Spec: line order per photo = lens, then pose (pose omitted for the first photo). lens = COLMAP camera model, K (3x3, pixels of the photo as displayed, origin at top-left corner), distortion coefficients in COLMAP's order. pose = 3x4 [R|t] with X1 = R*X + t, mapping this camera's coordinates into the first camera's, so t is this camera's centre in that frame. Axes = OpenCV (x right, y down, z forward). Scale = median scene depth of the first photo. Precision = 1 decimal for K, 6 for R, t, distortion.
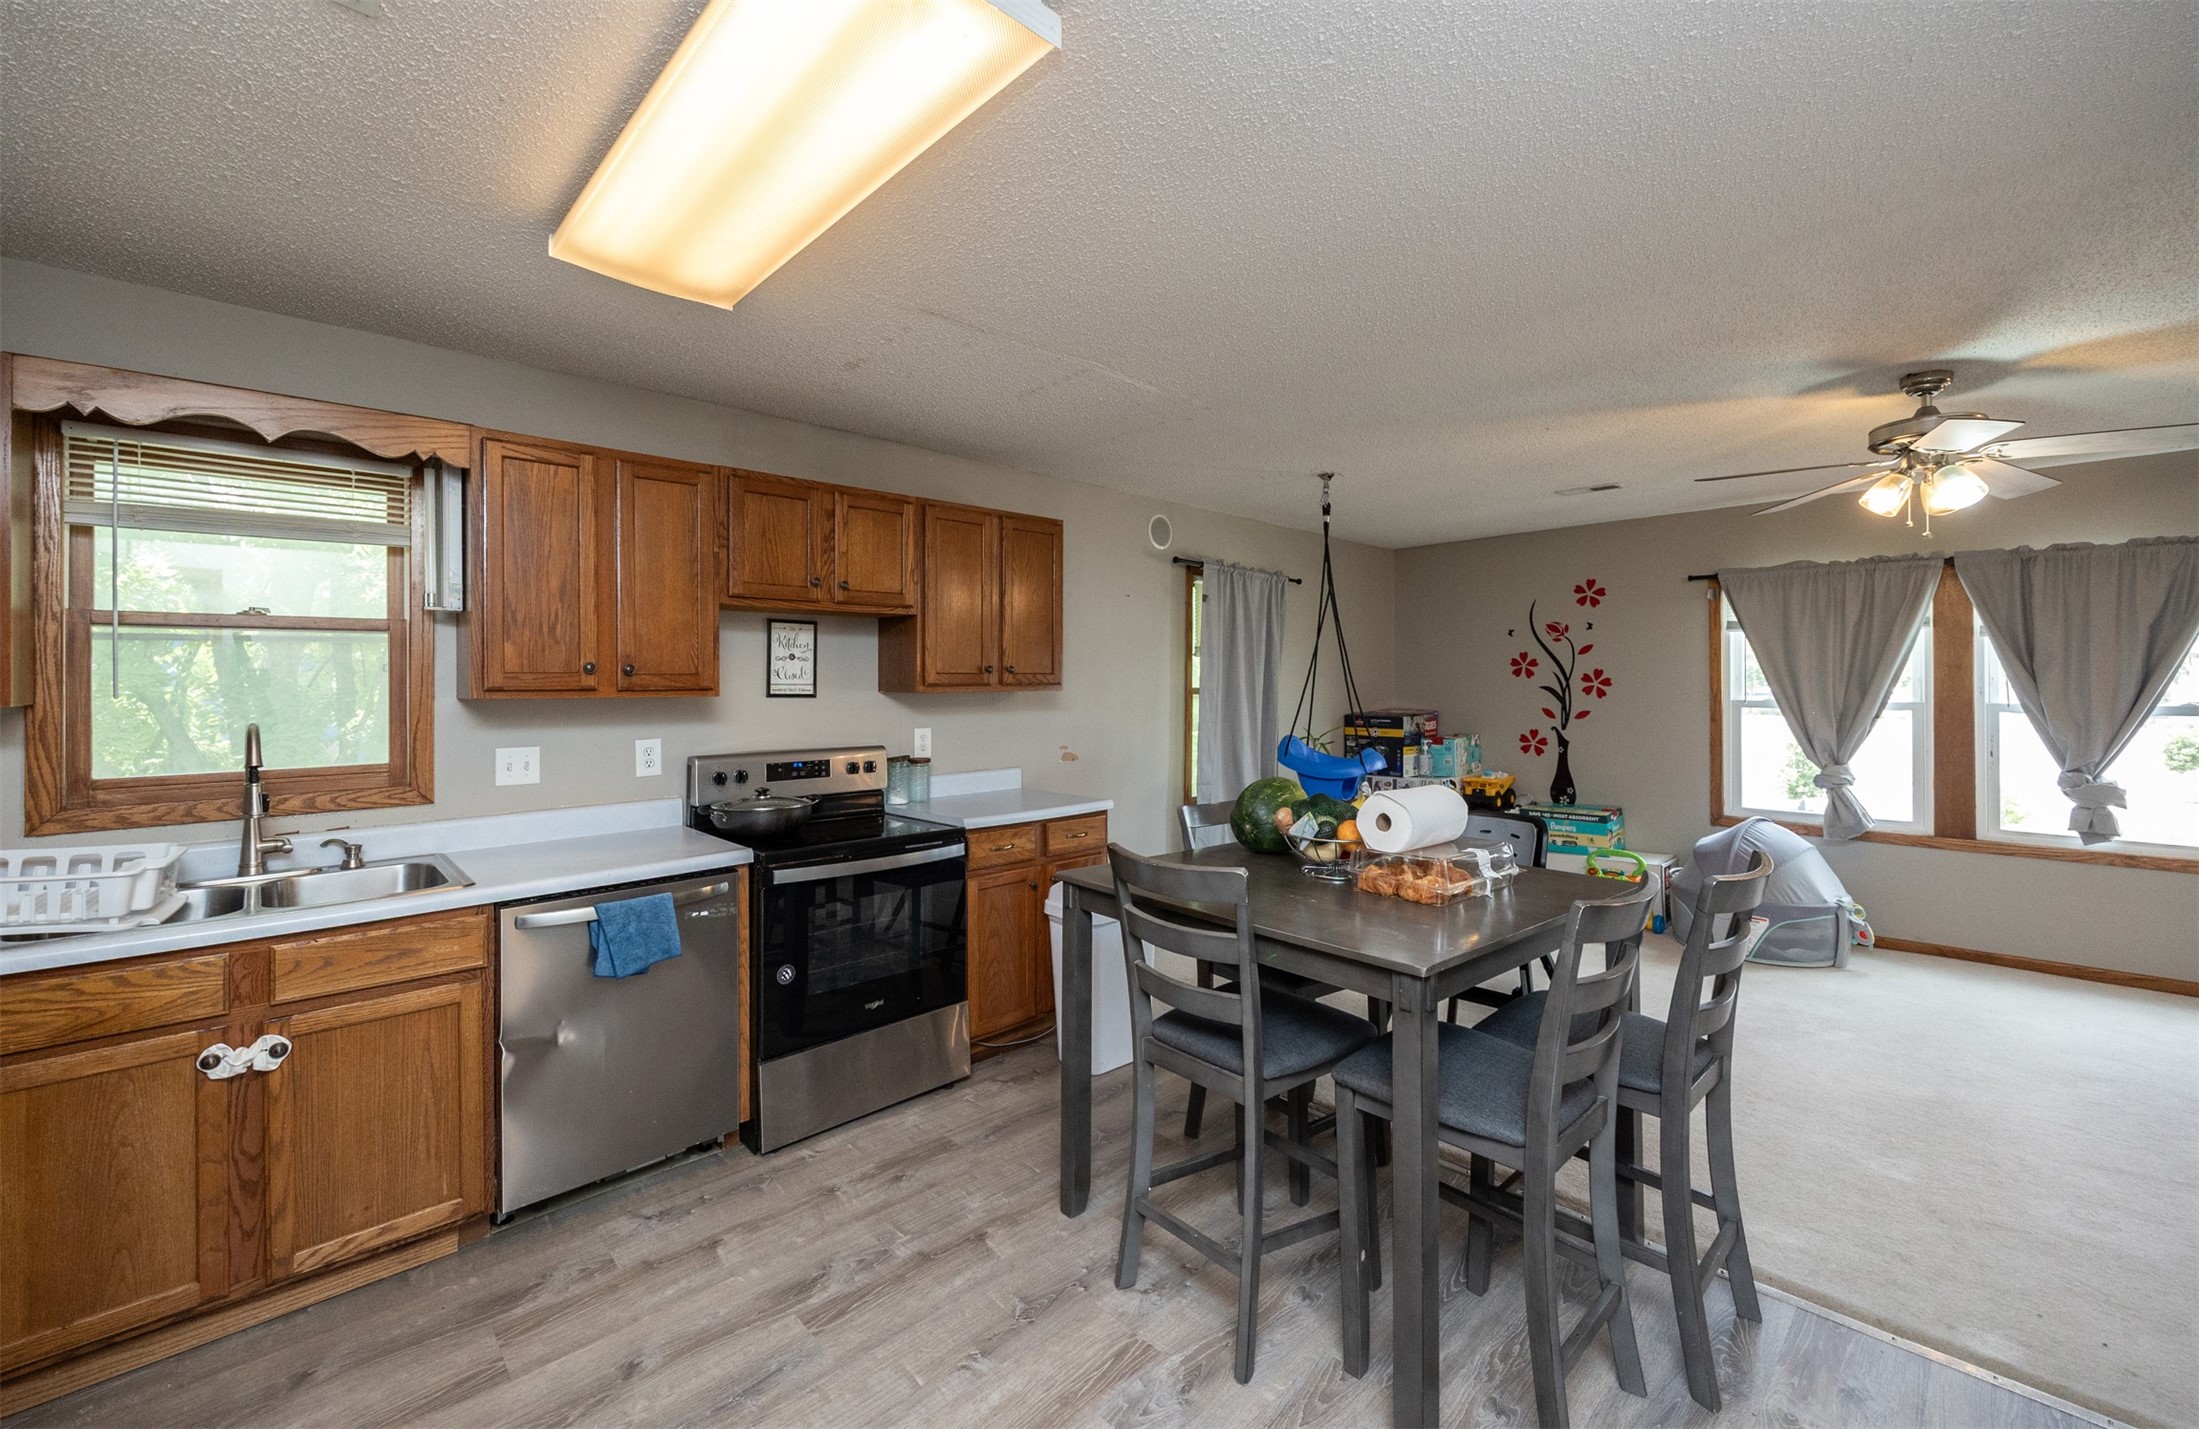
lens RADIAL K [[868.9, 0, 1115.8], [0, 868.9, 685.5], [0, 0, 1]] dist [-0.005824, -0.000077]
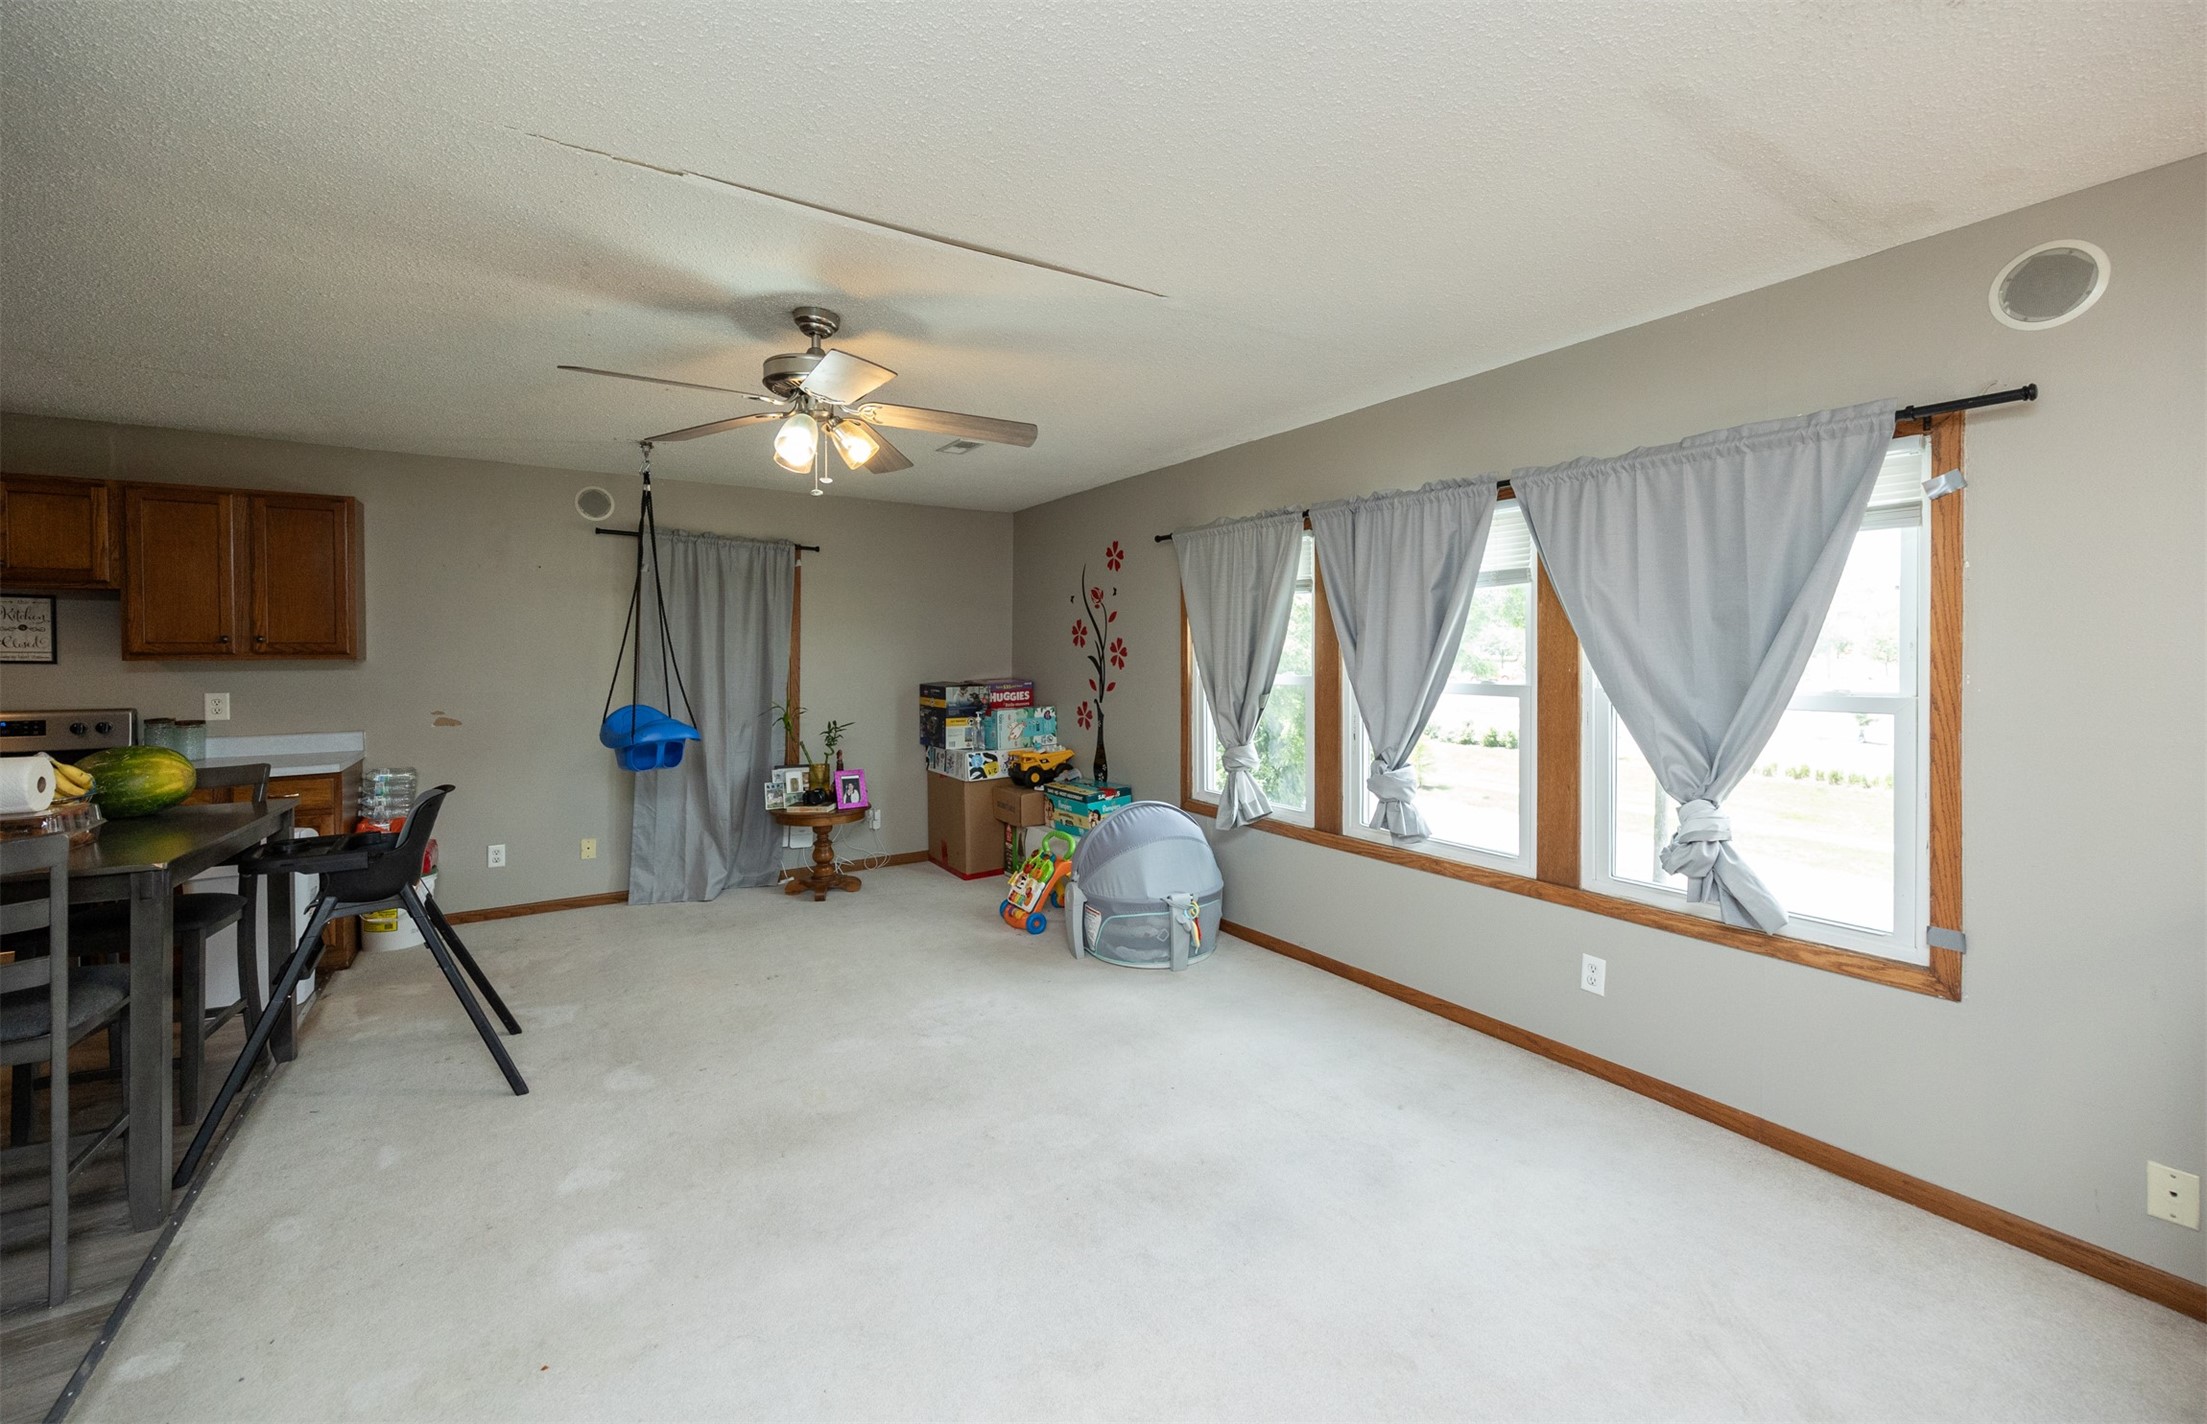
lens RADIAL K [[872.0, 0, 1145.5], [0, 872.0, 658.8], [0, 0, 1]] dist [-0.005824, -0.000077]
pose [[0.987328, 0.004098, -0.158638, 1.174927], [-0.003019, 0.999971, 0.007039, -0.004843], [0.158663, -0.006471, 0.987312, 0.129472]]
